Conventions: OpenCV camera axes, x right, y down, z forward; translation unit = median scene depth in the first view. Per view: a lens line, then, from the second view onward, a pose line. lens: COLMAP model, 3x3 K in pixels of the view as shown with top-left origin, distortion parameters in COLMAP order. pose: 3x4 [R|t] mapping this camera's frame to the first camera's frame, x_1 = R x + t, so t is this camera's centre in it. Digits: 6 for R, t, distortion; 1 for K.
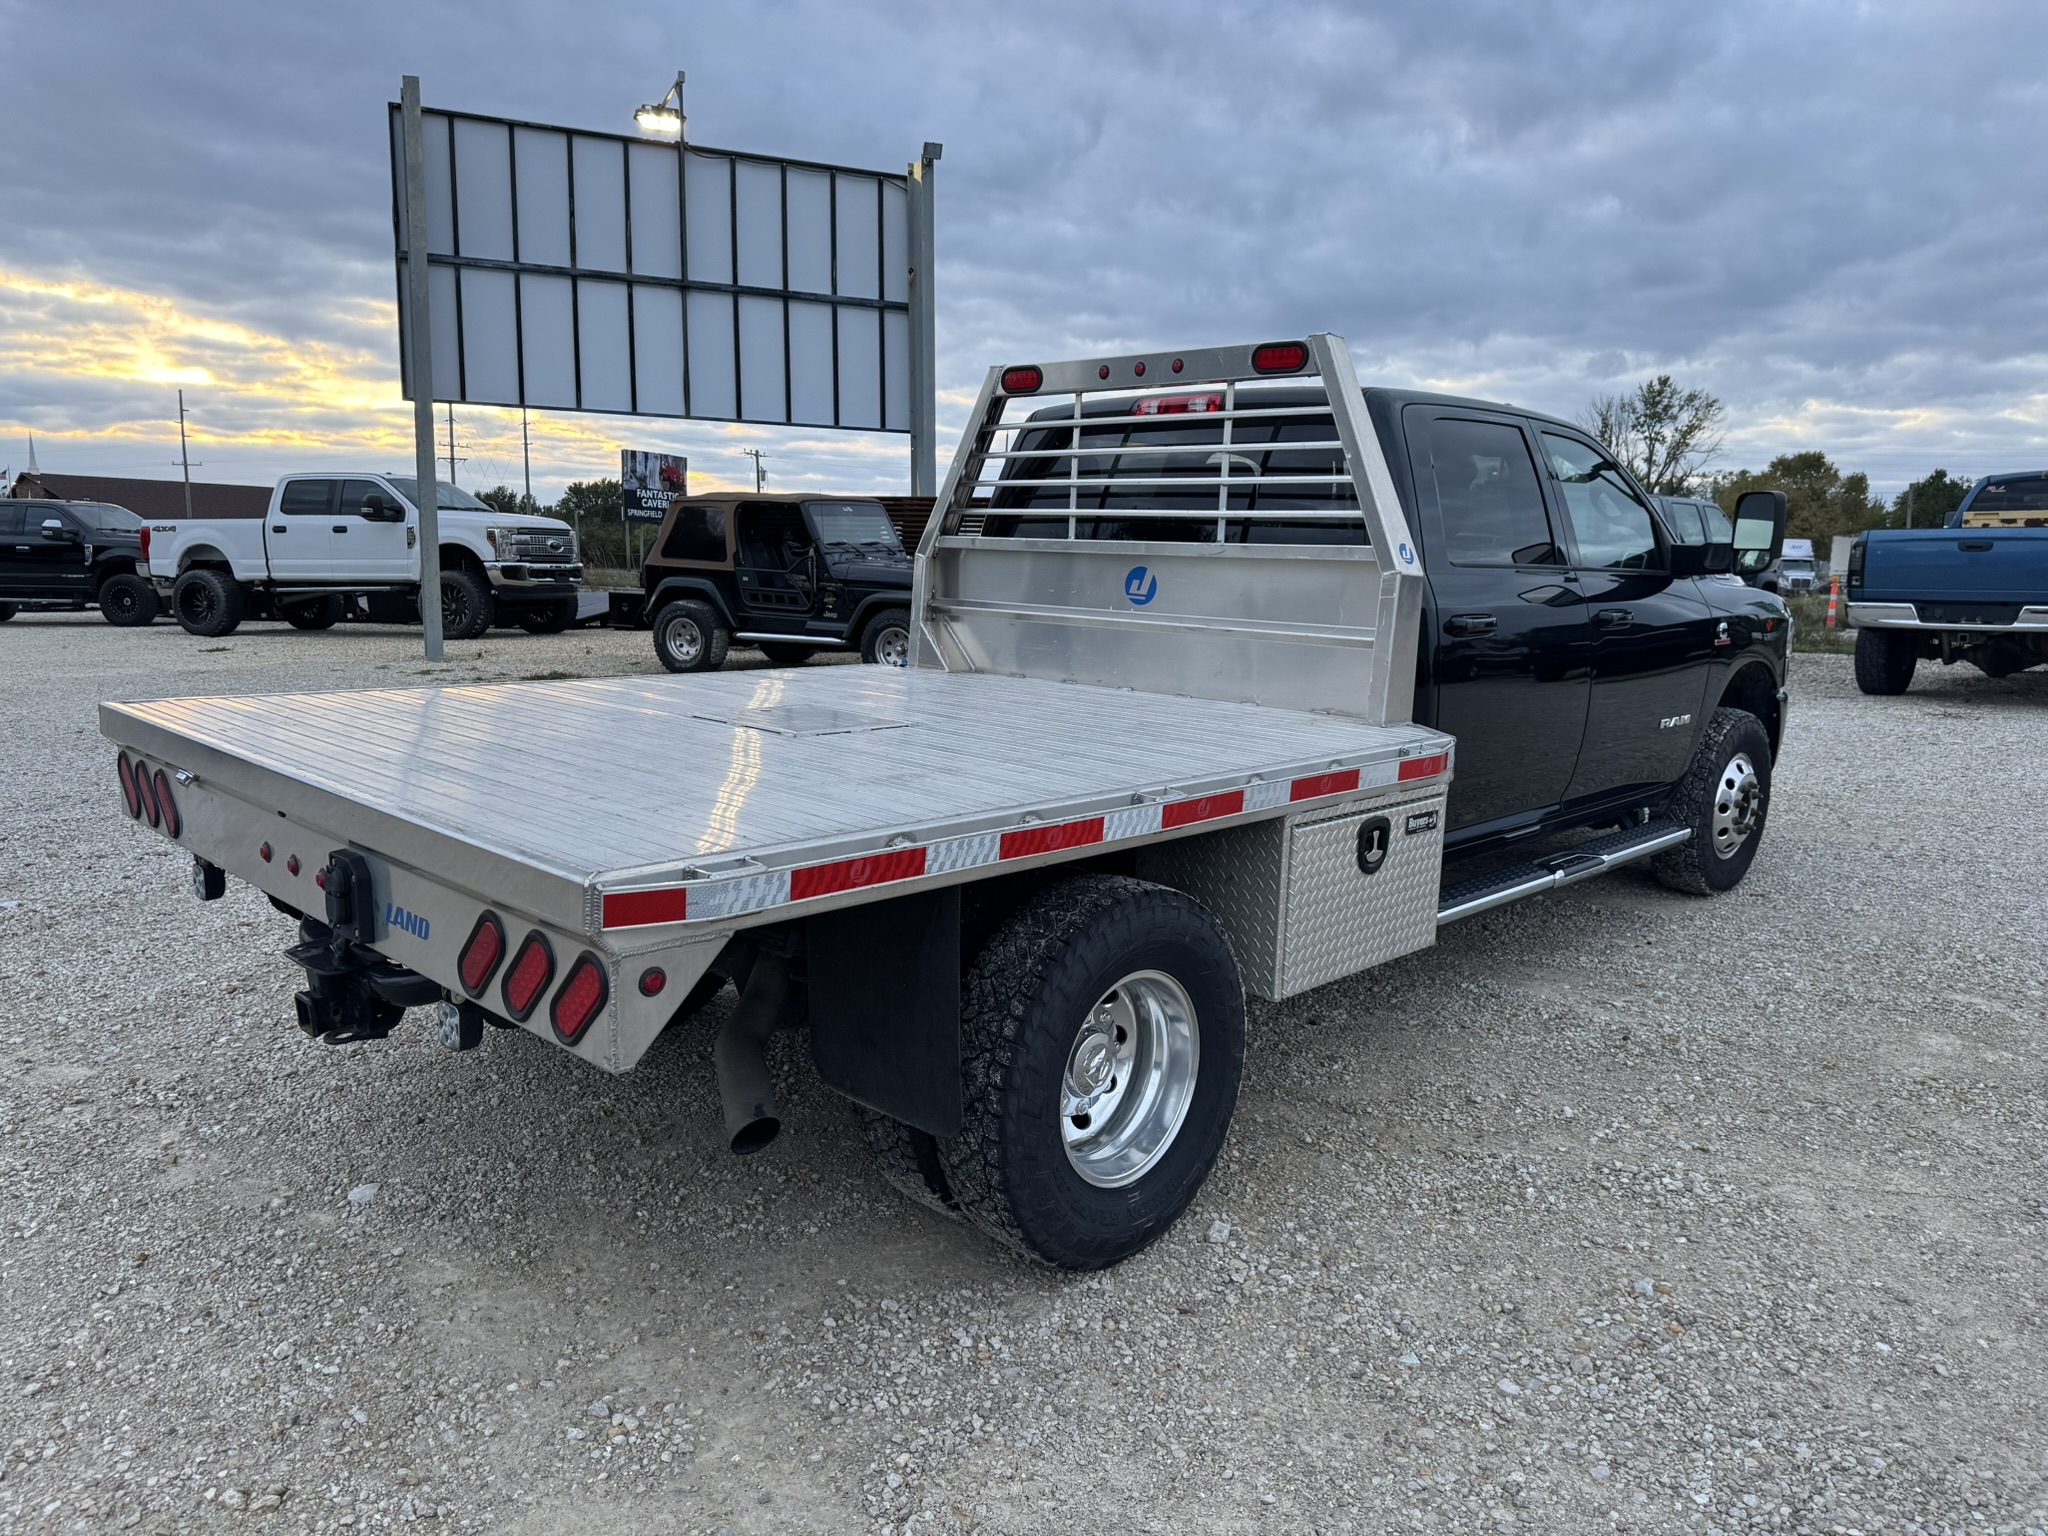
lens RADIAL K [[1493.5, 0, 1024.0], [0, 1493.5, 768.0], [0, 0, 1]] dist [-0.002661, -0.022797]
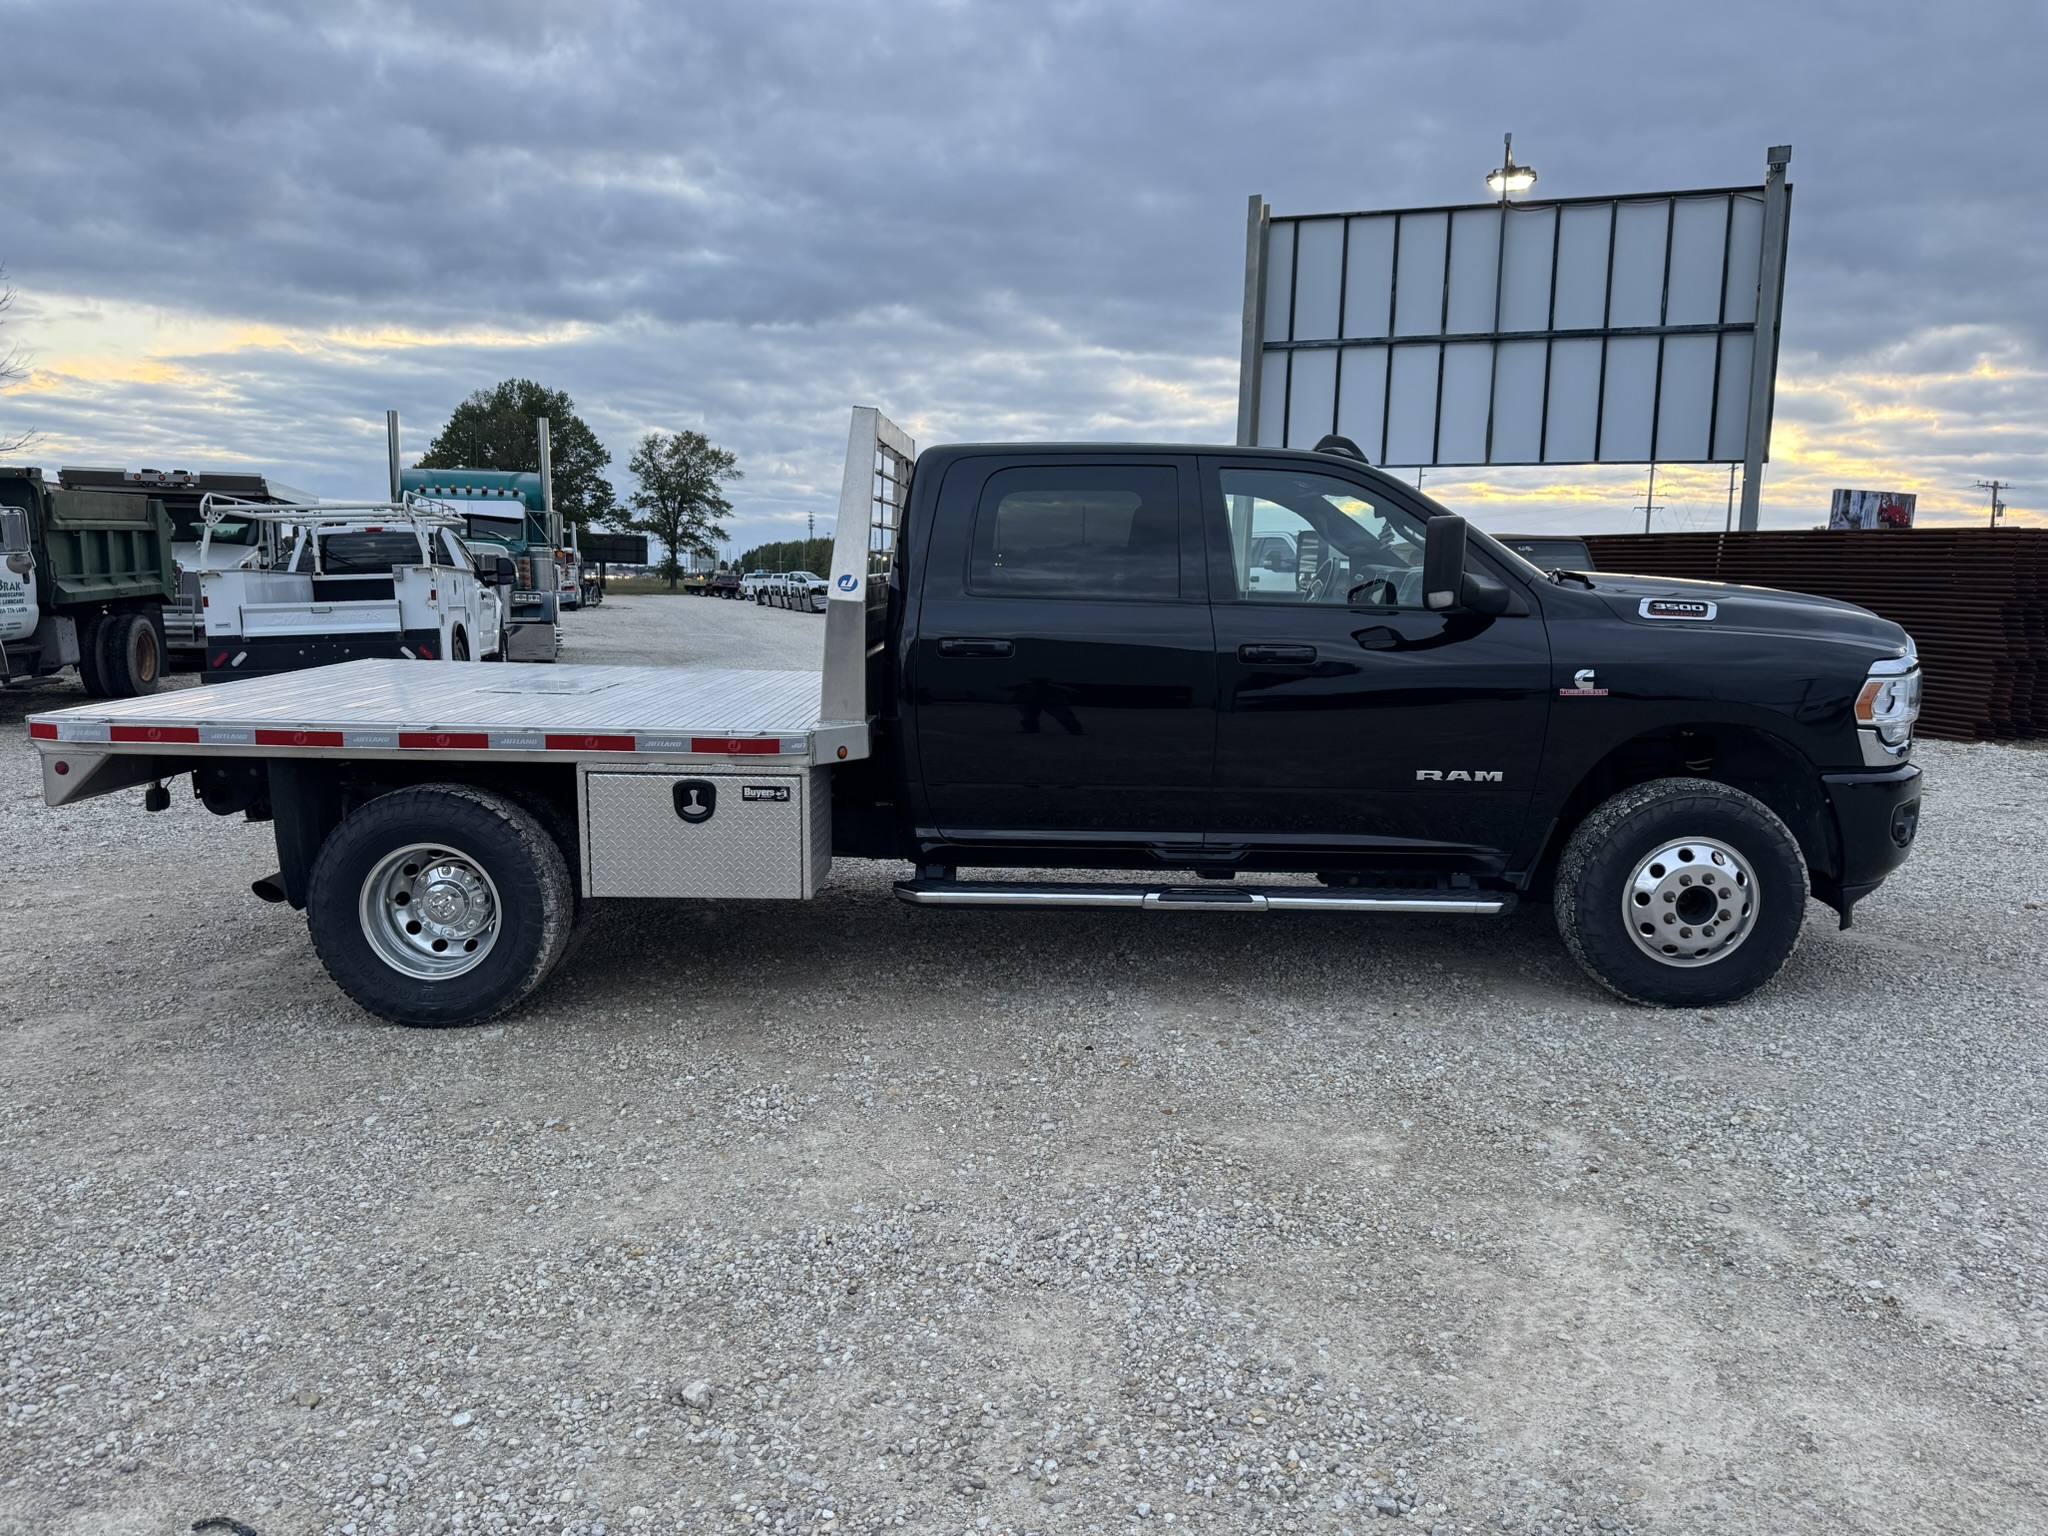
lens RADIAL K [[1493.5, 0, 1024.0], [0, 1493.5, 768.0], [0, 0, 1]] dist [-0.002661, -0.022797]
pose [[0.677957, 0.079373, -0.730803, 0.342241], [-0.102846, 0.994617, 0.012617, -0.005977], [0.727871, 0.066606, 0.682471, 0.076470]]
